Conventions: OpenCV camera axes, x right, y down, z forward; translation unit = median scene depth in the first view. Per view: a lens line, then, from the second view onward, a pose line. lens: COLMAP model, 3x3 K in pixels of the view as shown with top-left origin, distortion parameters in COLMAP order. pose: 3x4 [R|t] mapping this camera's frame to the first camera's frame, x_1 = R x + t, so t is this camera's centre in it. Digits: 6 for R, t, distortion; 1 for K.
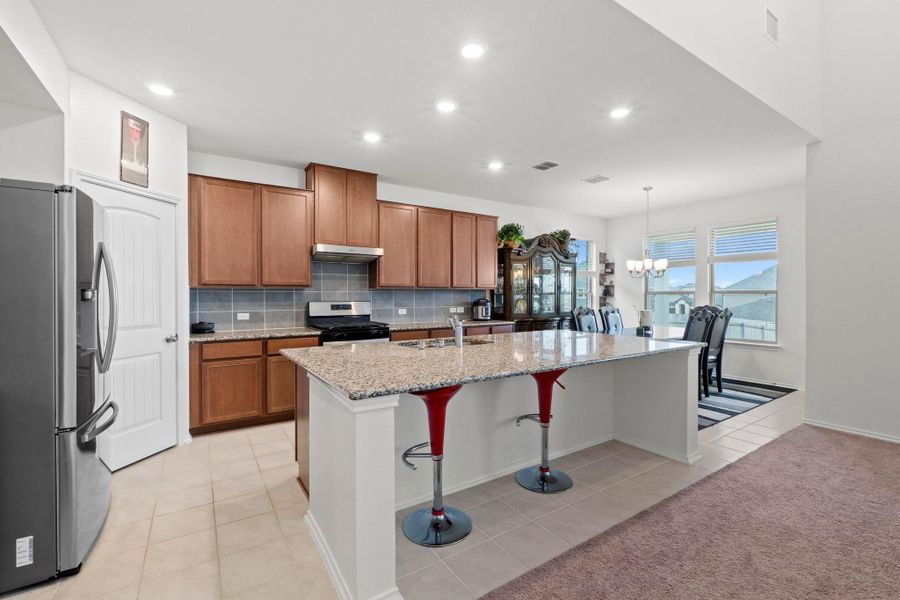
lens RADIAL K [[388.5, 0, 443.0], [0, 388.5, 298.3], [0, 0, 1]] dist [-0.008810, -0.000101]
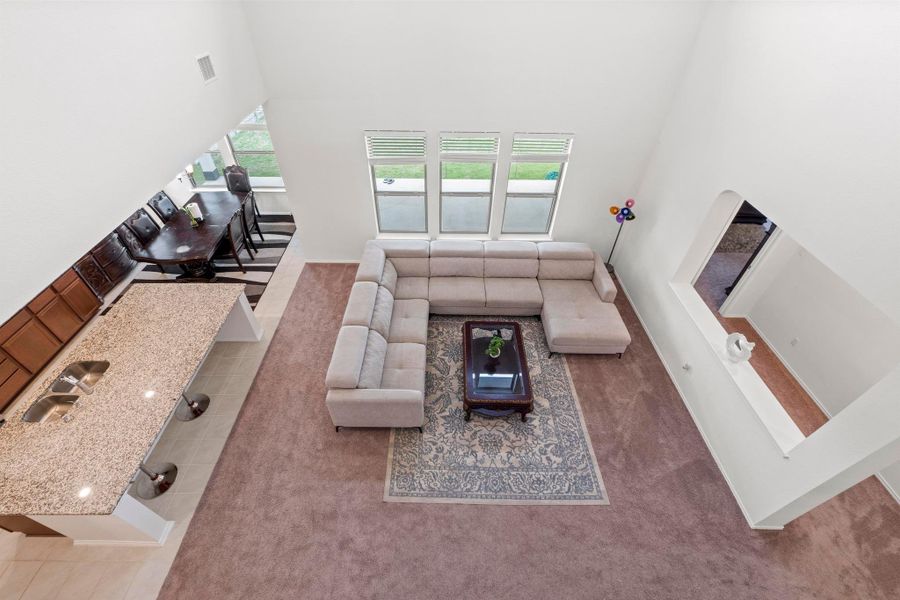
lens RADIAL K [[383.7, 0, 448.3], [0, 383.7, 301.2], [0, 0, 1]] dist [-0.004905, -0.000177]
pose [[0.530671, -0.563343, 0.633271, 0.024391], [-0.005605, 0.744805, 0.667258, -0.680441], [-0.847559, -0.357644, 0.392089, -0.327467]]
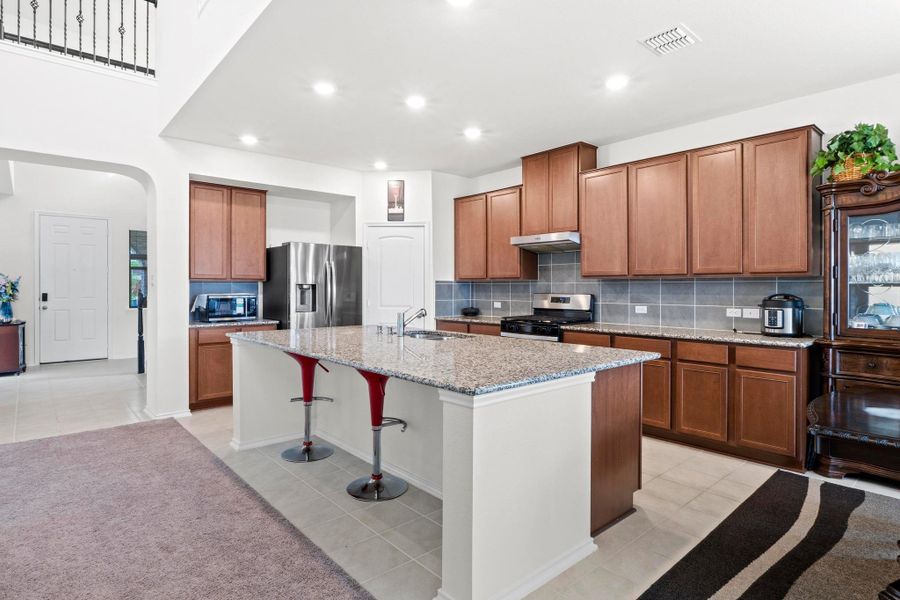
lens RADIAL K [[476.5, 0, 454.9], [0, 476.5, 291.9], [0, 0, 1]] dist [-0.002671, -0.000892]
pose [[0.161259, 0.011164, -0.986849, 0.868459], [-0.007942, 0.999918, 0.010014, -0.006295], [0.986880, 0.006223, 0.161334, 0.618414]]
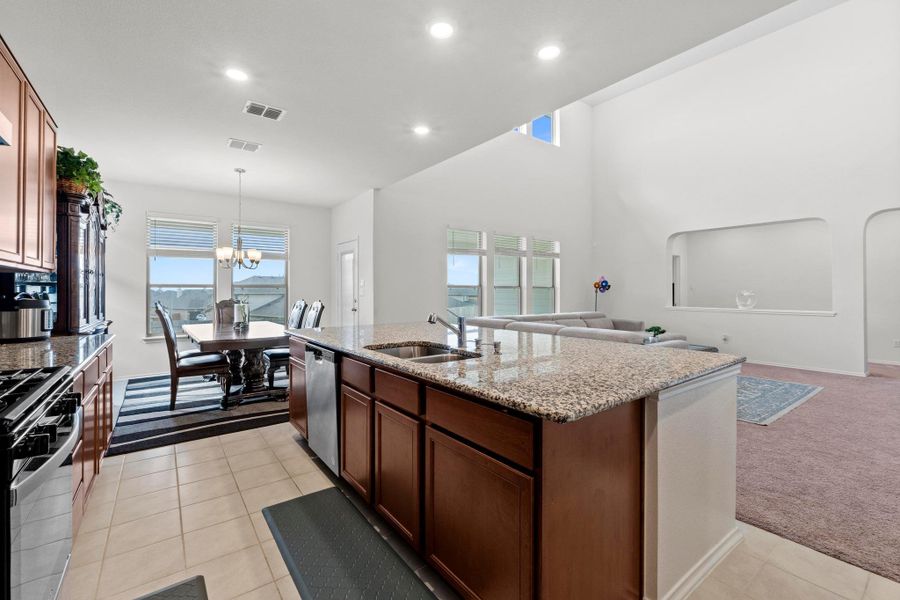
lens RADIAL K [[383.7, 0, 451.8], [0, 383.7, 287.6], [0, 0, 1]] dist [-0.004905, -0.000177]
pose [[-0.080945, 0.009195, 0.996676, -0.495047], [0.009370, 0.999920, -0.008464, 0.004095], [-0.996675, 0.008654, -0.081025, 0.711714]]
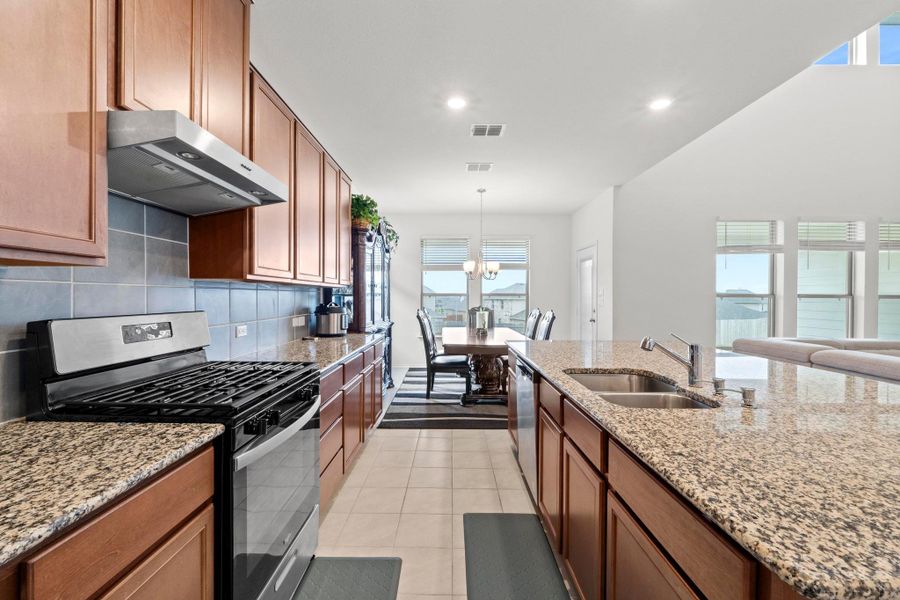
lens RADIAL K [[383.7, 0, 446.8], [0, 383.7, 297.6], [0, 0, 1]] dist [-0.004905, -0.000177]
pose [[0.547271, 0.000866, 0.836955, -0.425935], [0.001395, 0.999997, -0.001947, -0.006345], [-0.836954, 0.002233, 0.547268, 0.654970]]
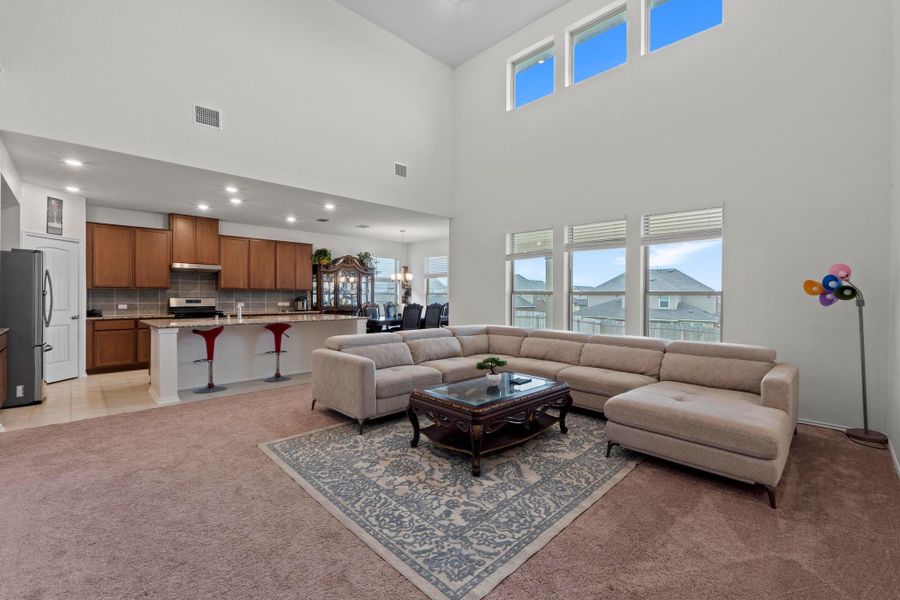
lens RADIAL K [[383.7, 0, 443.1], [0, 383.7, 297.2], [0, 0, 1]] dist [-0.004905, -0.000177]
pose [[0.979276, 0.003611, 0.202497, 0.456269], [-0.002924, 0.999989, -0.003694, 0.008937], [-0.202508, 0.003025, 0.979276, -0.808601]]
